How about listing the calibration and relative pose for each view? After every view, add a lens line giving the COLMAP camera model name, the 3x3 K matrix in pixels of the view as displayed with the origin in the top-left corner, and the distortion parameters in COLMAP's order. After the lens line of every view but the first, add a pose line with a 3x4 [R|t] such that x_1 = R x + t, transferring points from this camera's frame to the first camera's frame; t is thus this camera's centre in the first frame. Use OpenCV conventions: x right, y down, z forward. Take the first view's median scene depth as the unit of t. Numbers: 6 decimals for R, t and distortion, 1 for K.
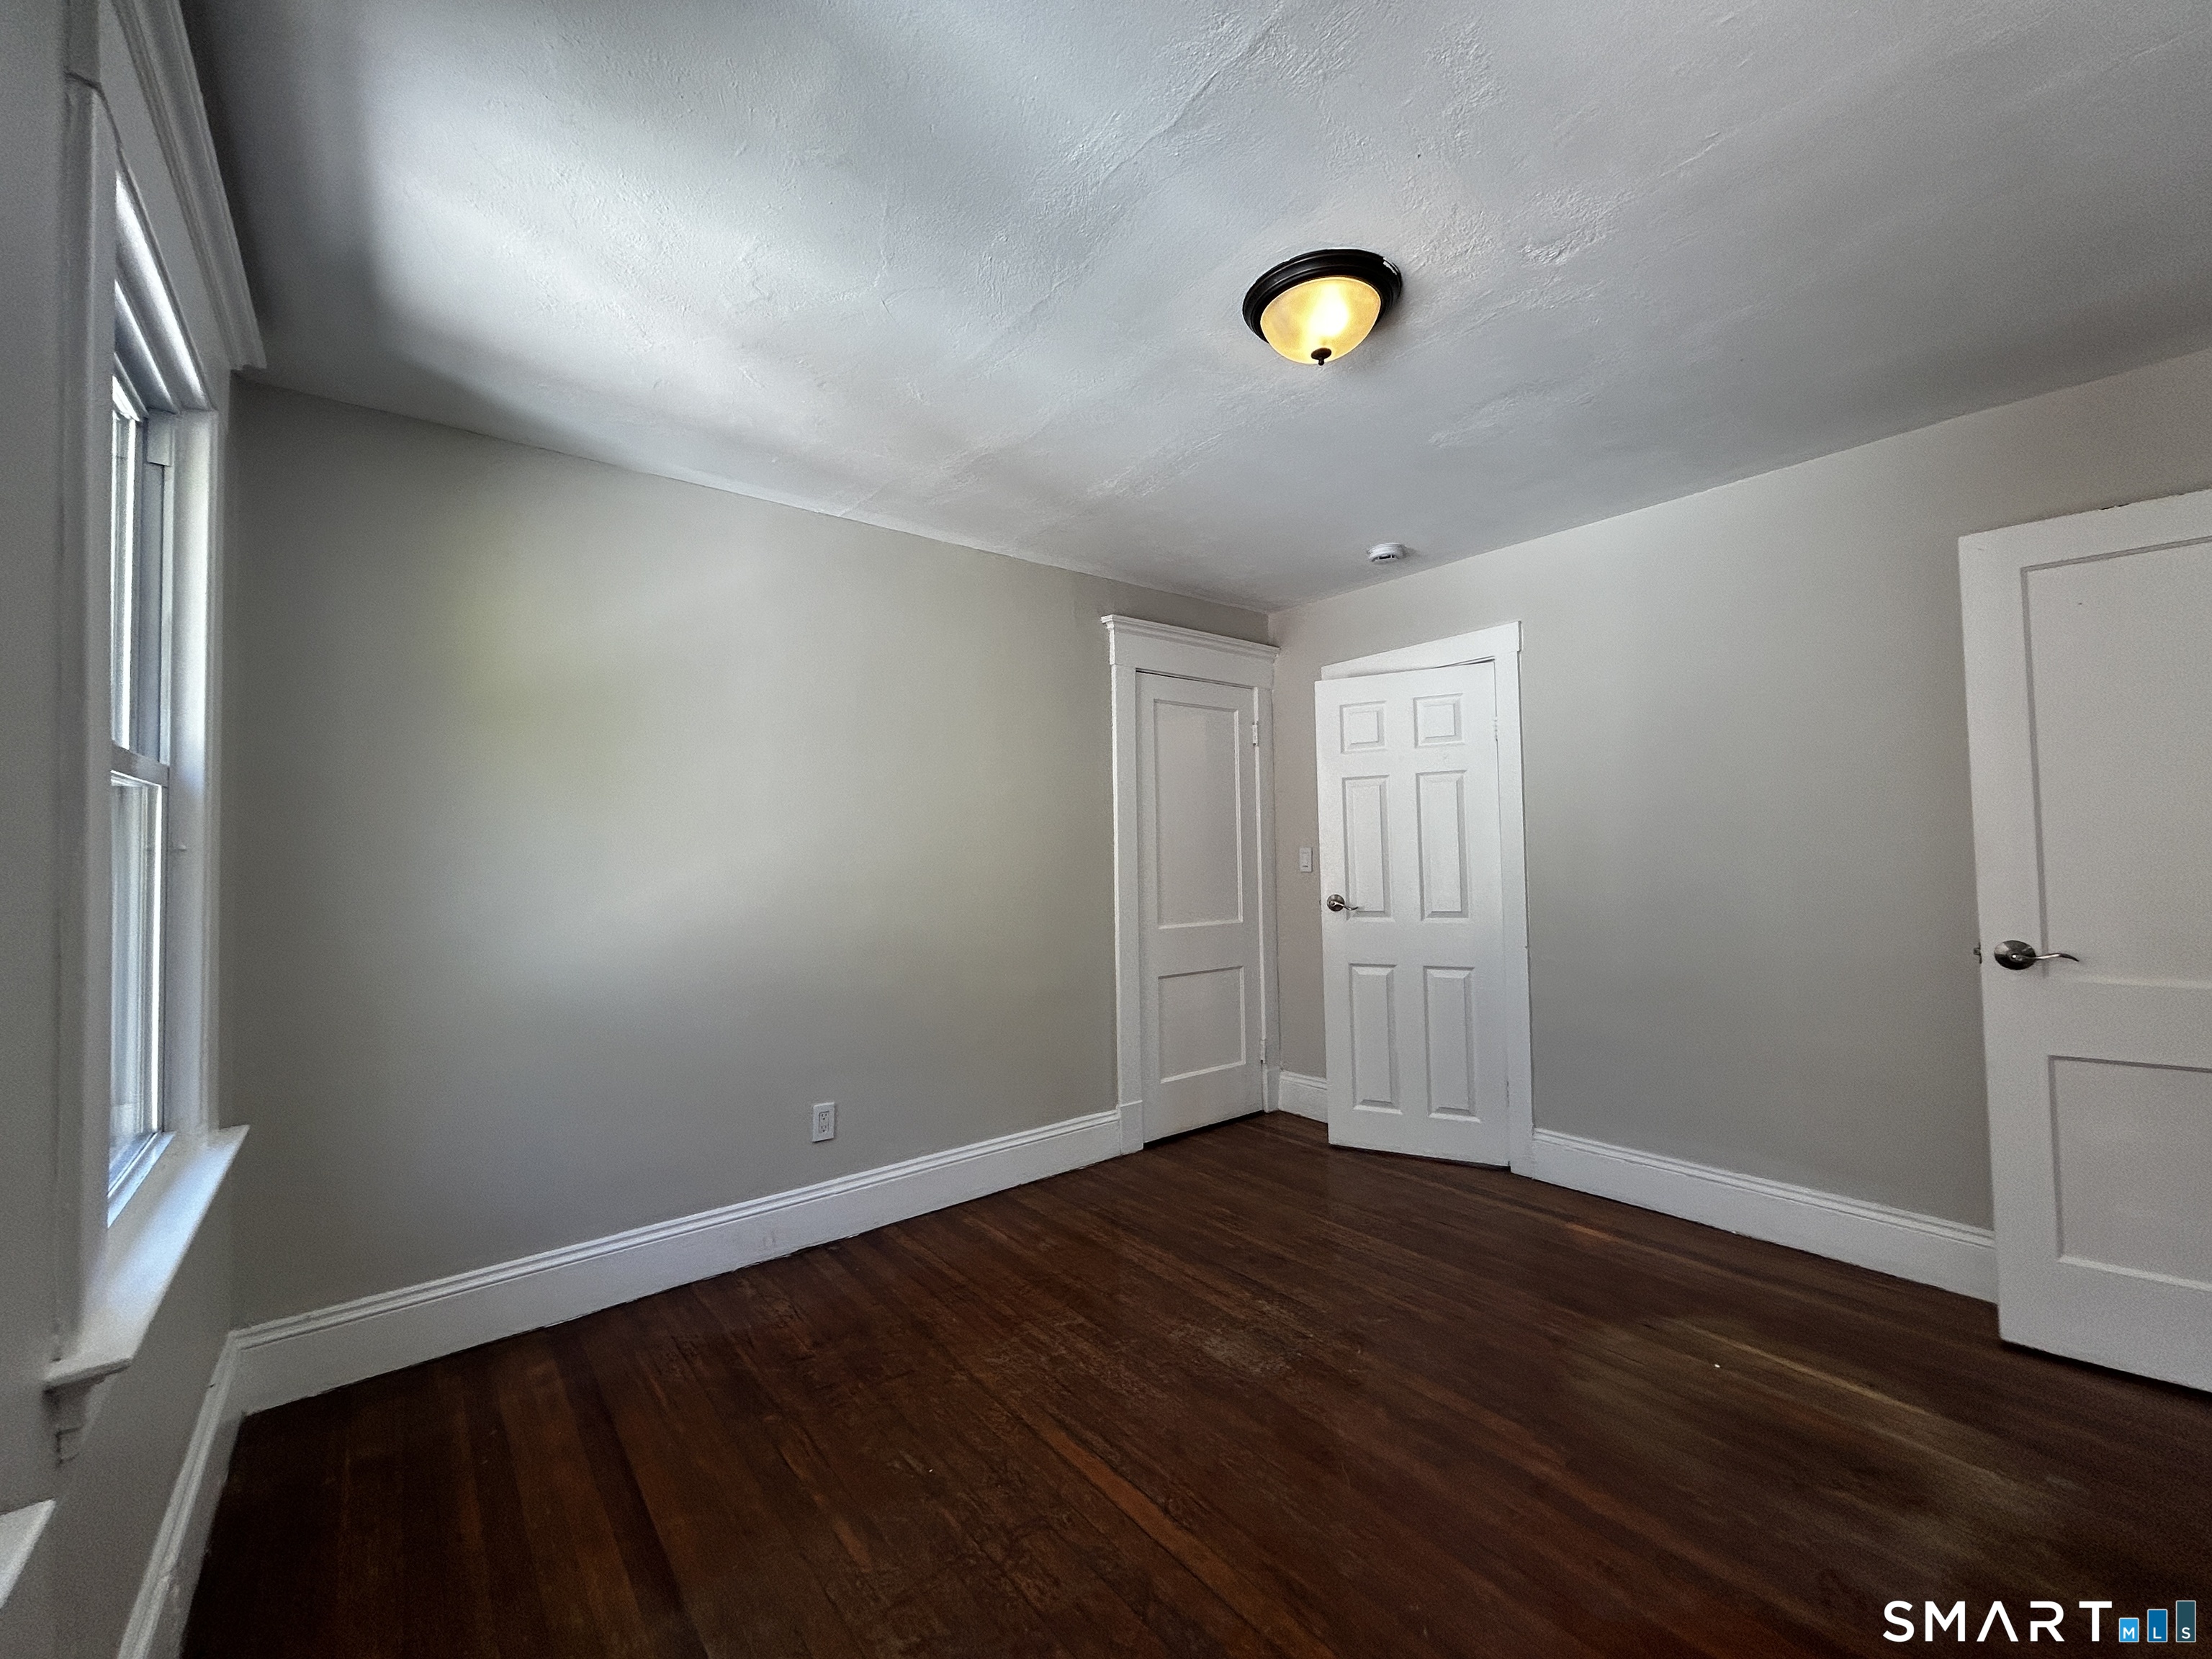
lens RADIAL K [[889.0, 0, 1105.3], [0, 889.0, 828.0], [0, 0, 1]] dist [-0.002483, 0.000597]
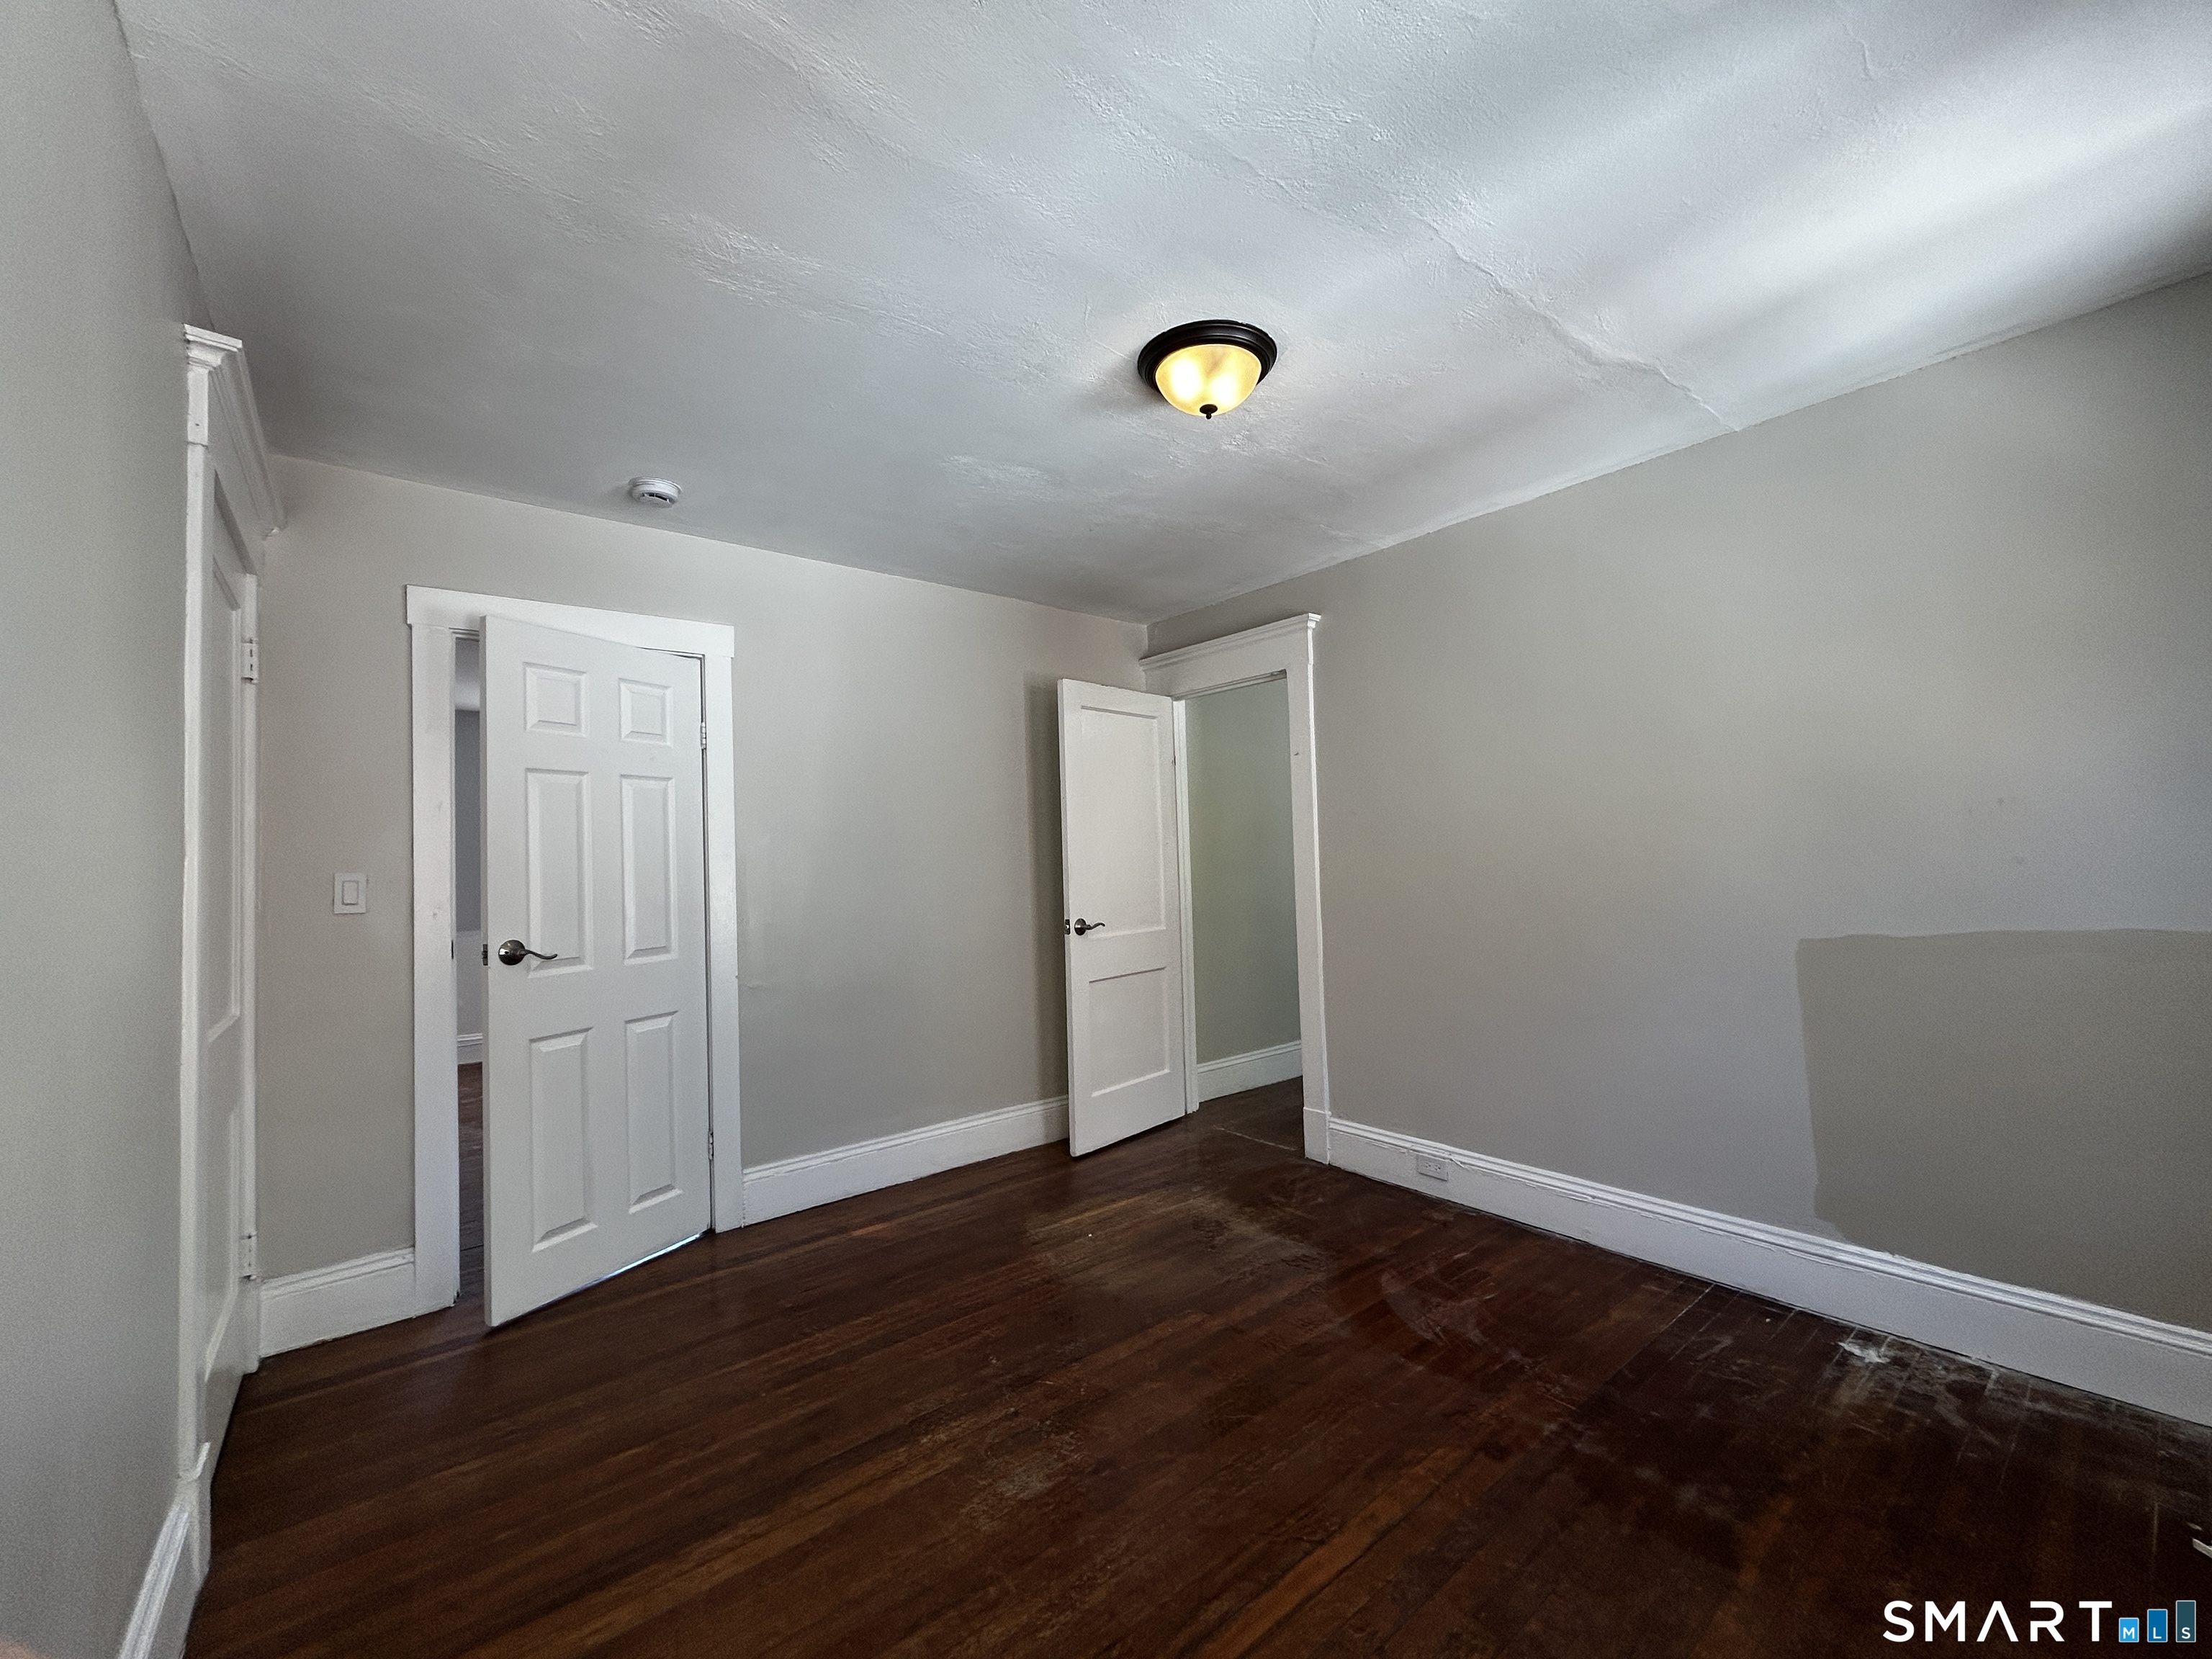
lens RADIAL K [[889.0, 0, 1105.3], [0, 889.0, 828.0], [0, 0, 1]] dist [-0.002483, 0.000597]
pose [[-0.006512, 0.056368, 0.998389, -0.567676], [-0.000762, 0.998409, -0.056374, 0.039274], [-0.999979, -0.001128, -0.006459, 0.765871]]
